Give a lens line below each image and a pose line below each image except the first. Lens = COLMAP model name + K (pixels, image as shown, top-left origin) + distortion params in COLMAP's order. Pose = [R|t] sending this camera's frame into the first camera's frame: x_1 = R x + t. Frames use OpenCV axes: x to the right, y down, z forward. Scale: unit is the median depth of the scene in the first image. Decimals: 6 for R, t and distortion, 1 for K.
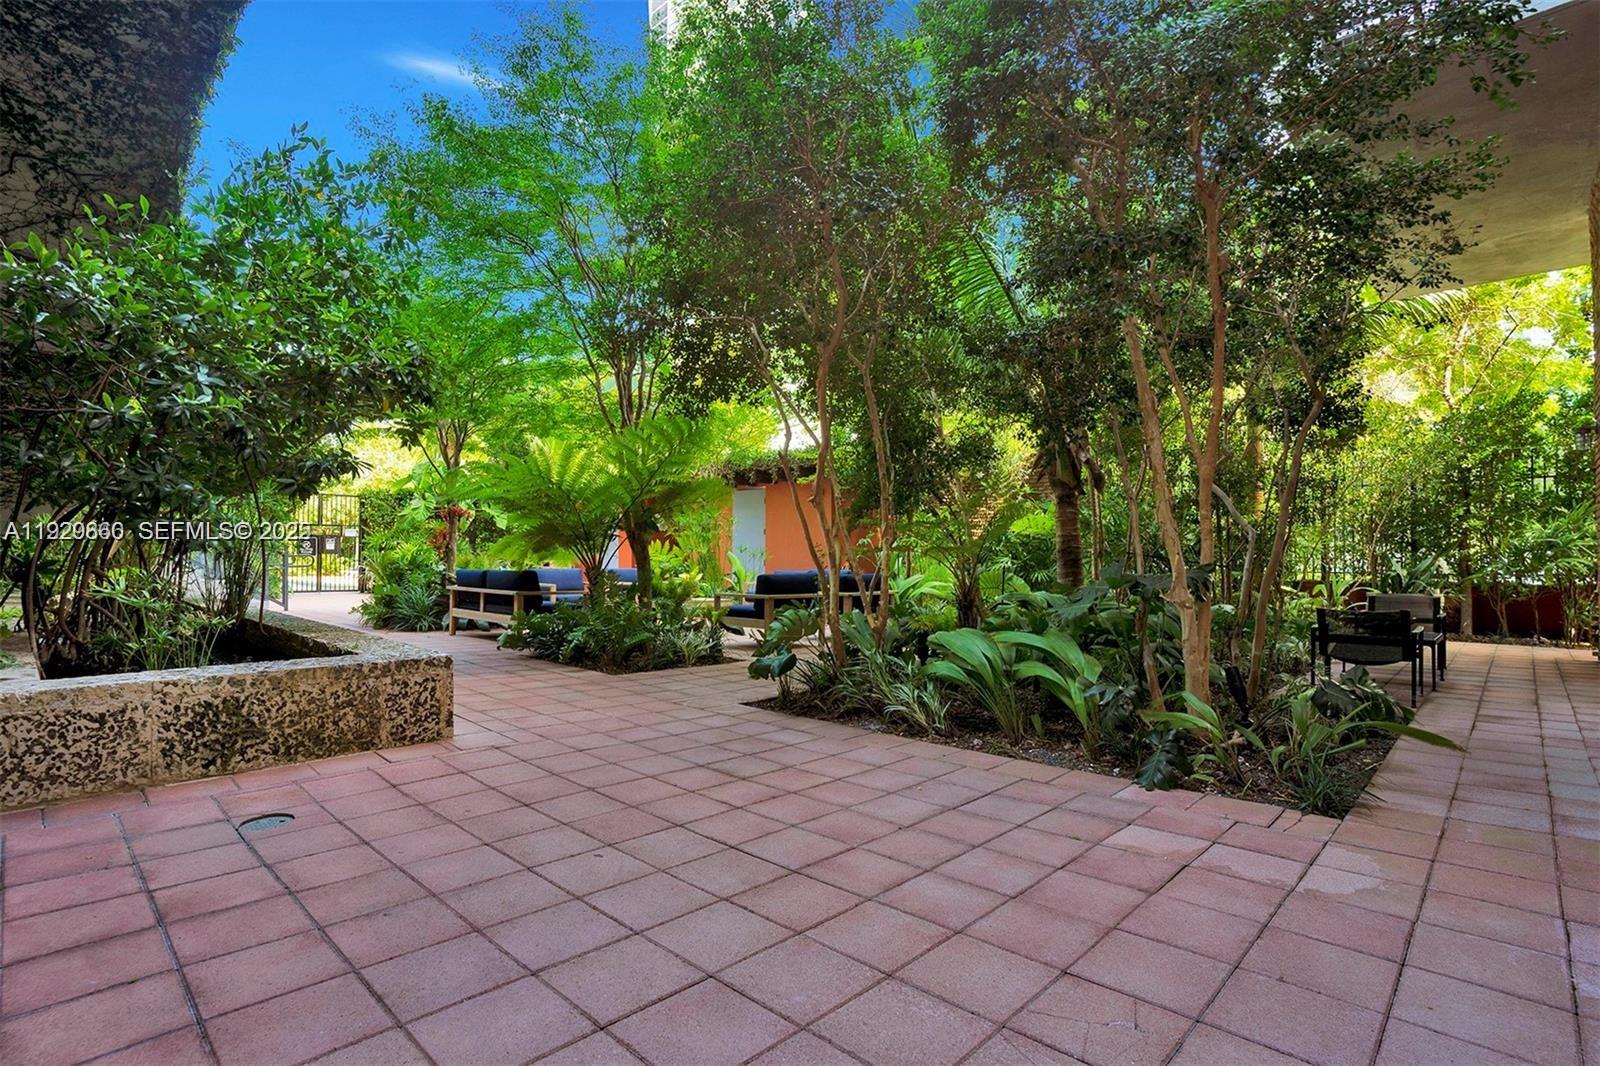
lens RADIAL K [[801.0, 0, 795.8], [0, 801.0, 545.1], [0, 0, 1]] dist [-0.093154, 0.052006]
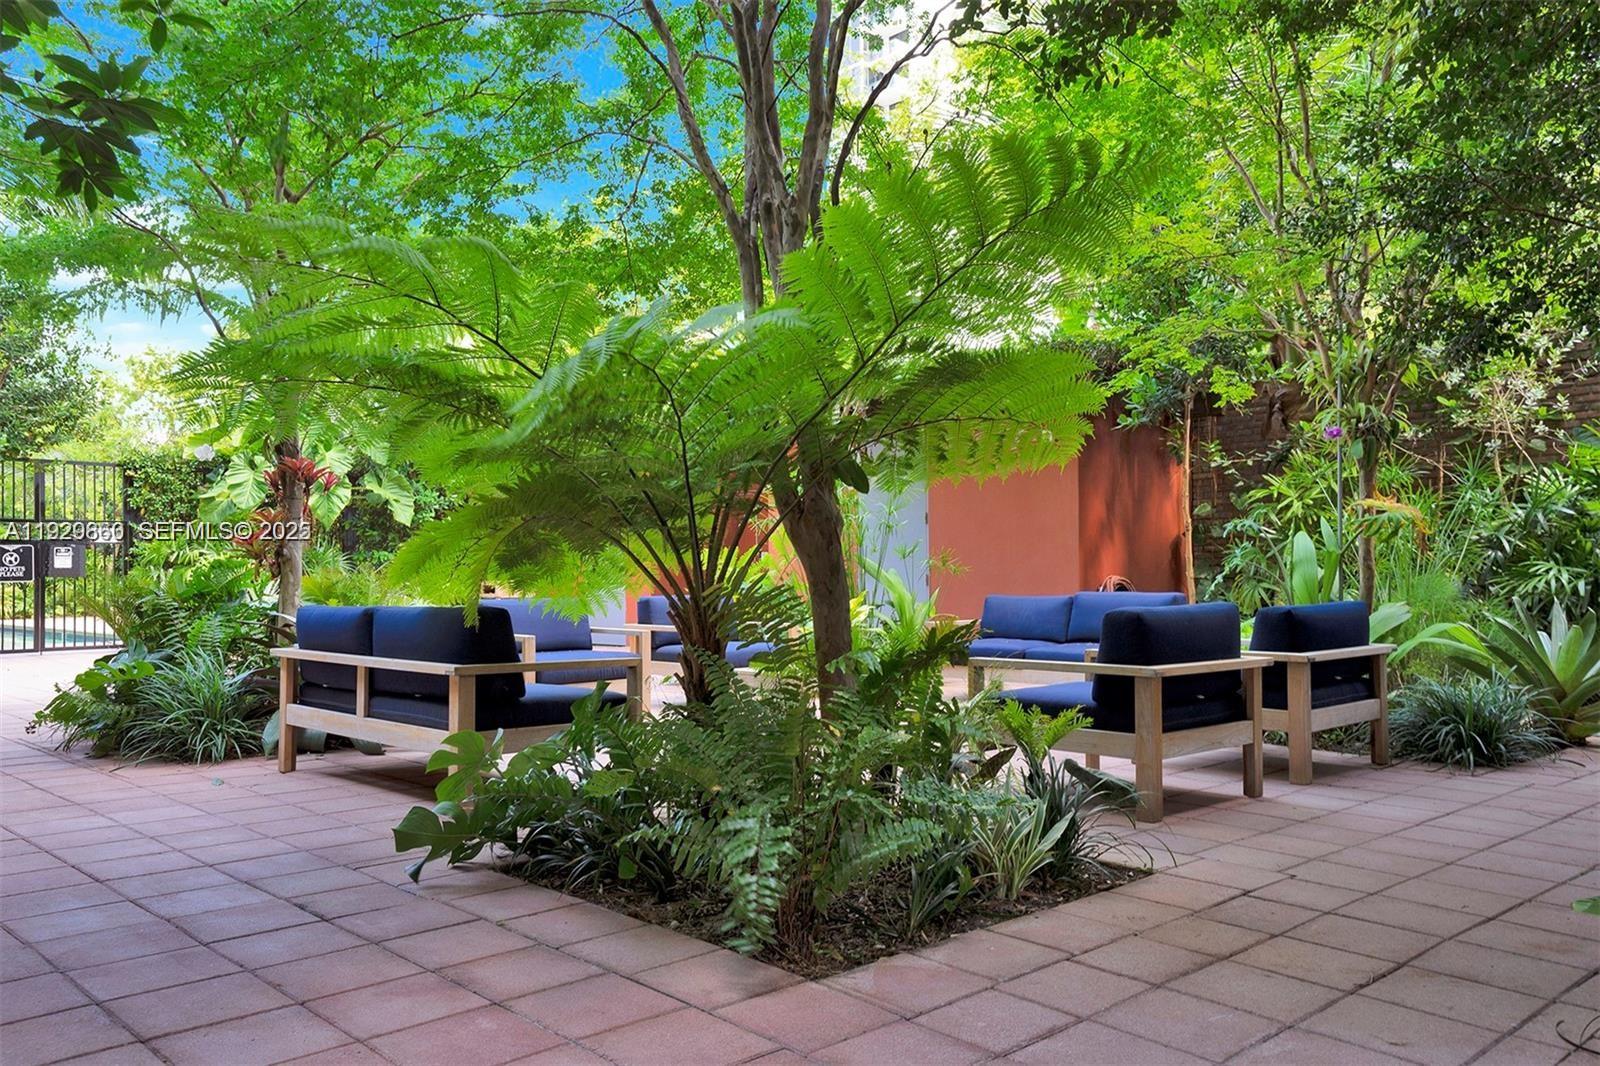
lens RADIAL K [[1230.4, 0, 803.3], [0, 1230.4, 560.0], [0, 0, 1]] dist [0.150852, -0.174750]
pose [[0.998997, -0.011973, -0.043141, -0.140689], [0.012141, 0.999920, 0.003628, 0.007482], [0.043094, -0.004148, 0.999062, 0.362805]]
